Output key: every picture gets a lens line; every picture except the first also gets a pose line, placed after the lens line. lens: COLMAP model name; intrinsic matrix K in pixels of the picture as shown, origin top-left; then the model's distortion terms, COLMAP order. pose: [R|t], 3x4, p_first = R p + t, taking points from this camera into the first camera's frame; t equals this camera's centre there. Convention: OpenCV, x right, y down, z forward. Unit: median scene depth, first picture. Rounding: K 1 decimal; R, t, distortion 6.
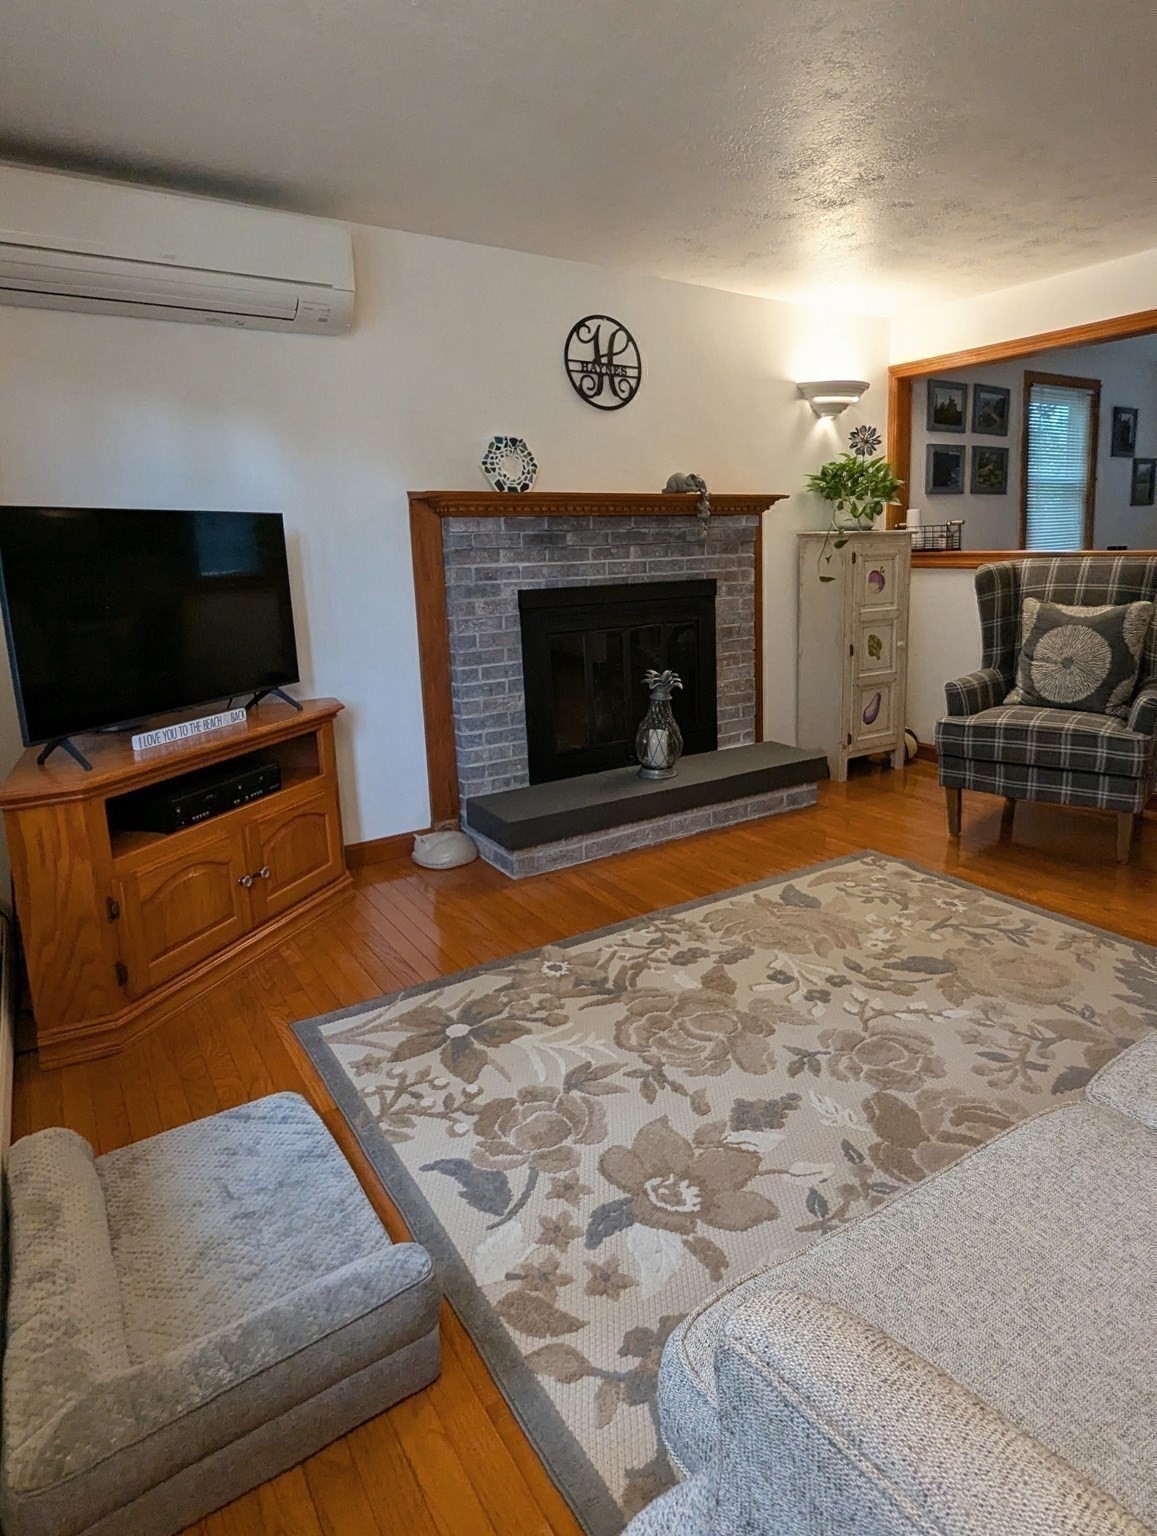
lens RADIAL K [[926.3, 0, 582.6], [0, 926.3, 708.1], [0, 0, 1]] dist [-0.005130, -0.003332]
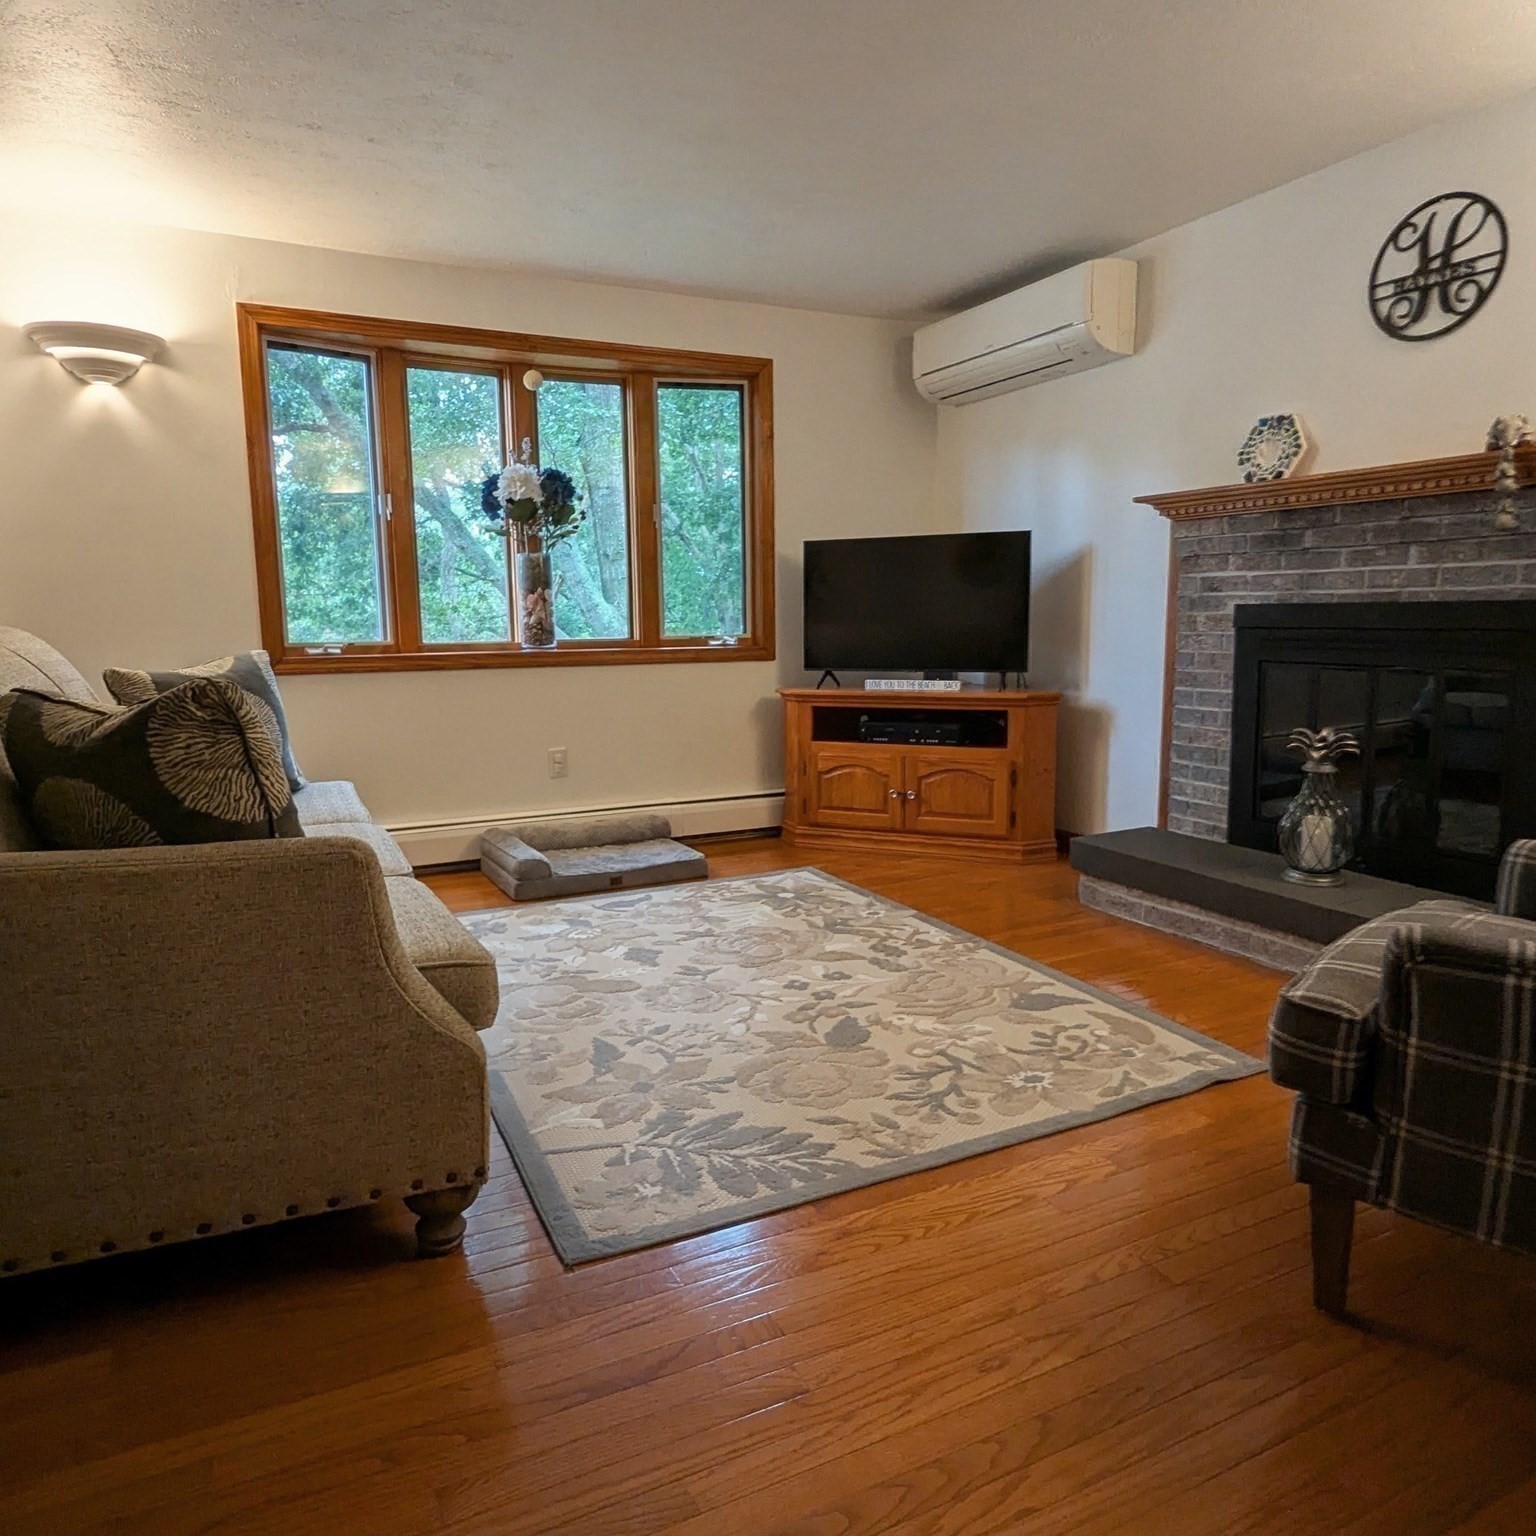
lens RADIAL K [[1032.2, 0, 768.0], [0, 1032.2, 768.0], [0, 0, 1]] dist [0.027517, -0.023708]
pose [[-0.103637, 0.179615, -0.978263, 1.025489], [-0.161520, 0.967464, 0.194743, -0.111228], [0.981413, 0.178191, -0.071254, 0.765172]]
